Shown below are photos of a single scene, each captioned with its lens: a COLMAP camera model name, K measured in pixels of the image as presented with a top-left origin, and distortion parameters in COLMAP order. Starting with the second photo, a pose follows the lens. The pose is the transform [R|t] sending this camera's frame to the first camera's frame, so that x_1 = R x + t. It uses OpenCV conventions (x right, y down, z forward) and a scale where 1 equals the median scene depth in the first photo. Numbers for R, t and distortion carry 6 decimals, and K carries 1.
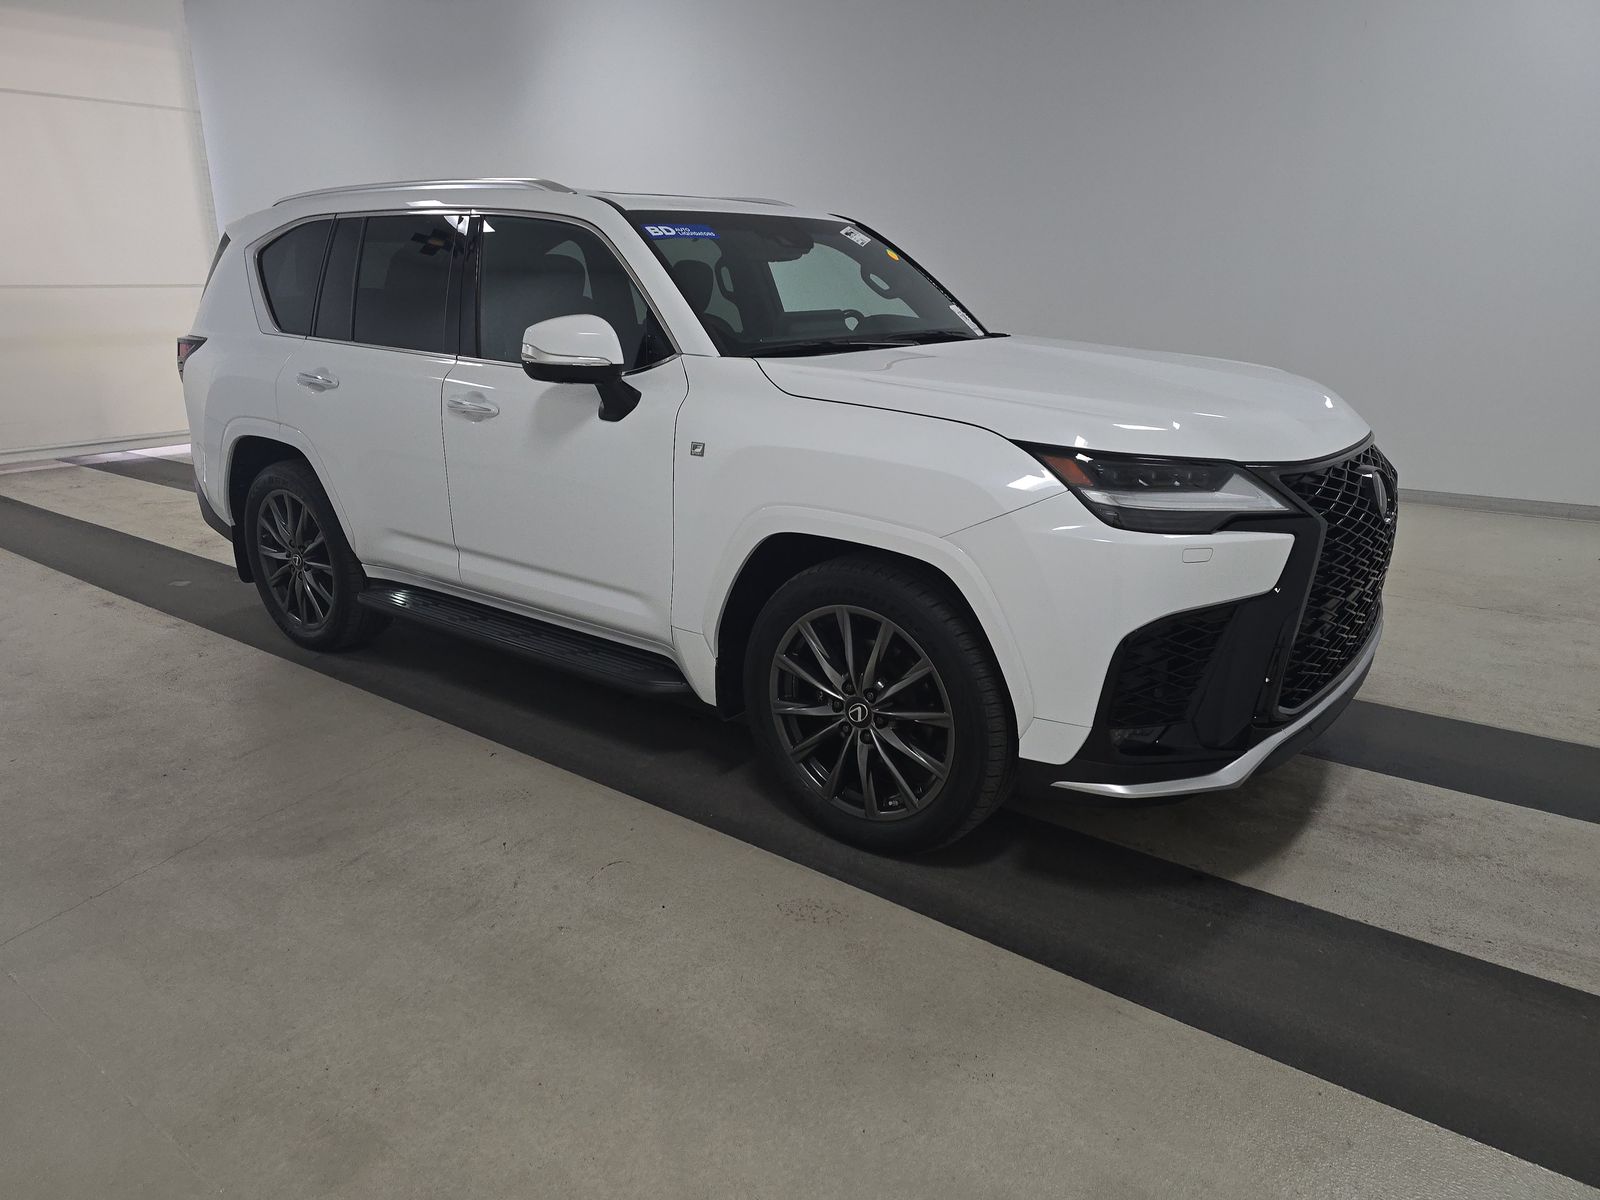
lens RADIAL K [[1079.6, 0, 796.1], [0, 1079.6, 595.7], [0, 0, 1]] dist [0.021102, -0.007307]
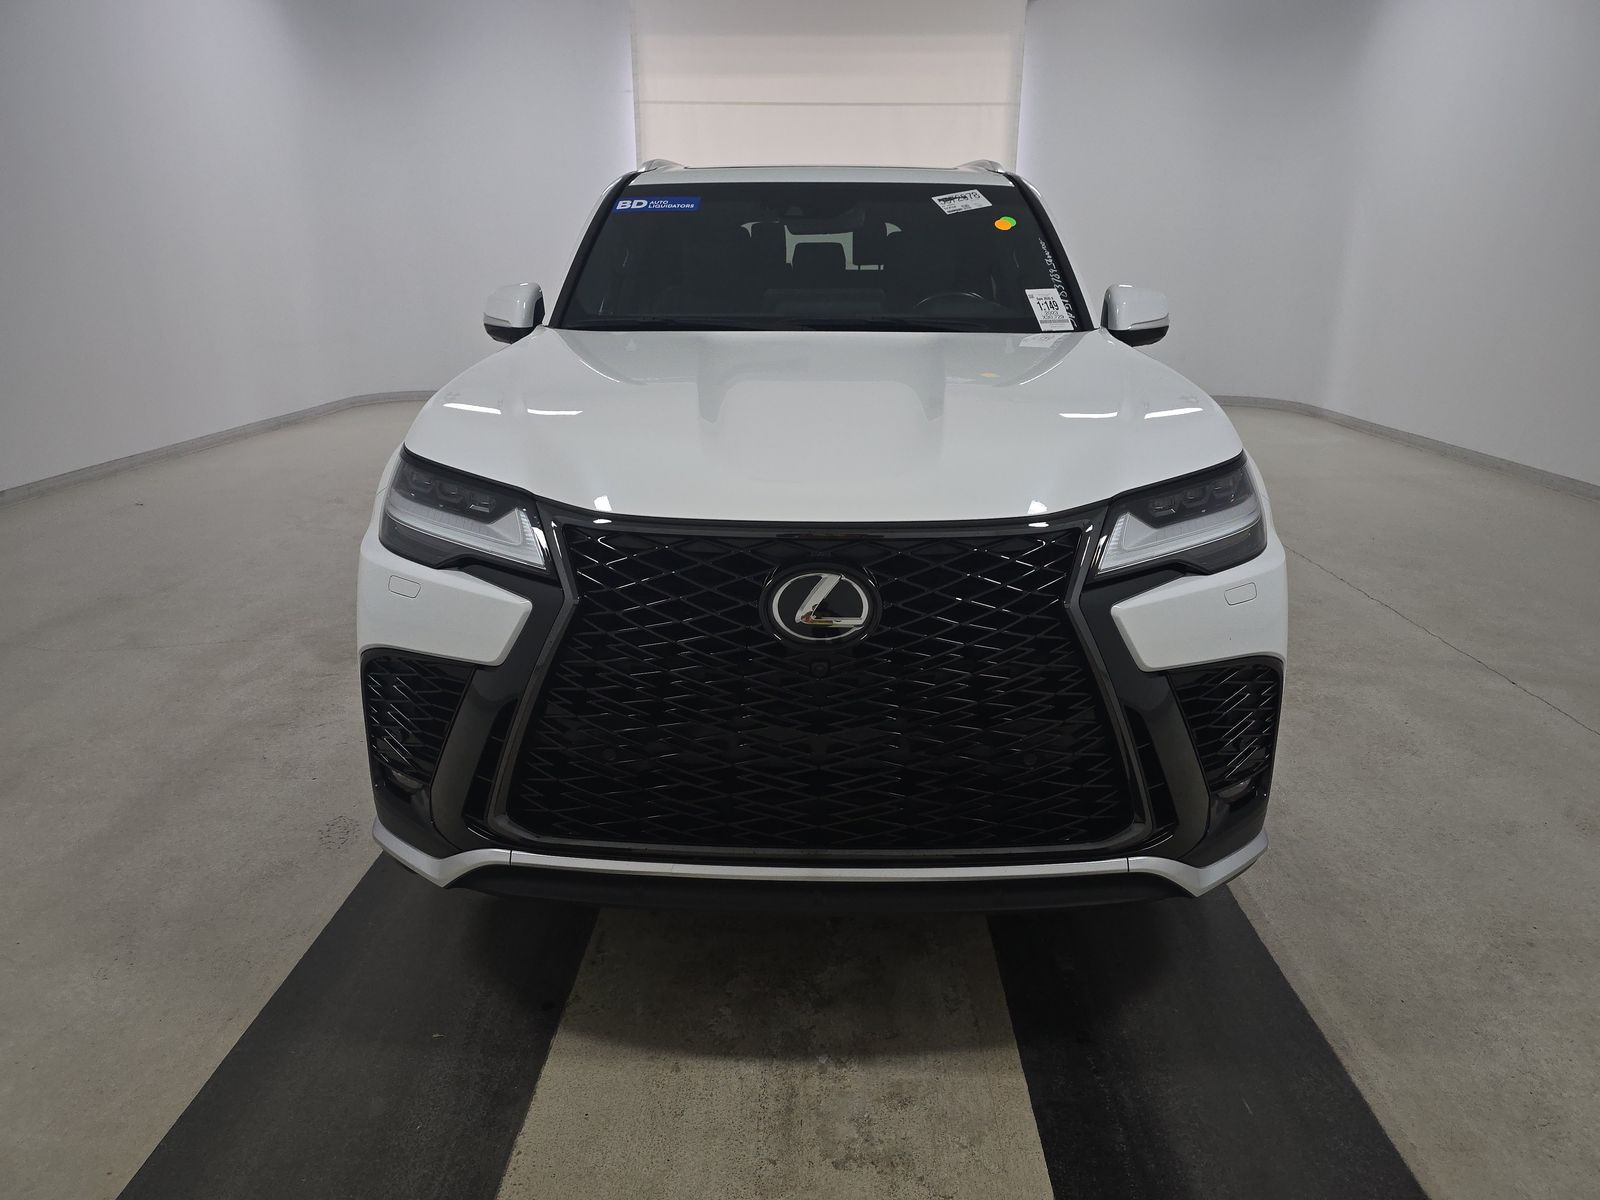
lens RADIAL K [[1079.6, 0, 799.2], [0, 1079.6, 598.2], [0, 0, 1]] dist [0.021102, -0.007307]
pose [[0.595388, 0.245718, -0.764942, 1.047825], [-0.229473, 0.964433, 0.131191, -0.182075], [0.769971, 0.097424, 0.630597, 0.628950]]
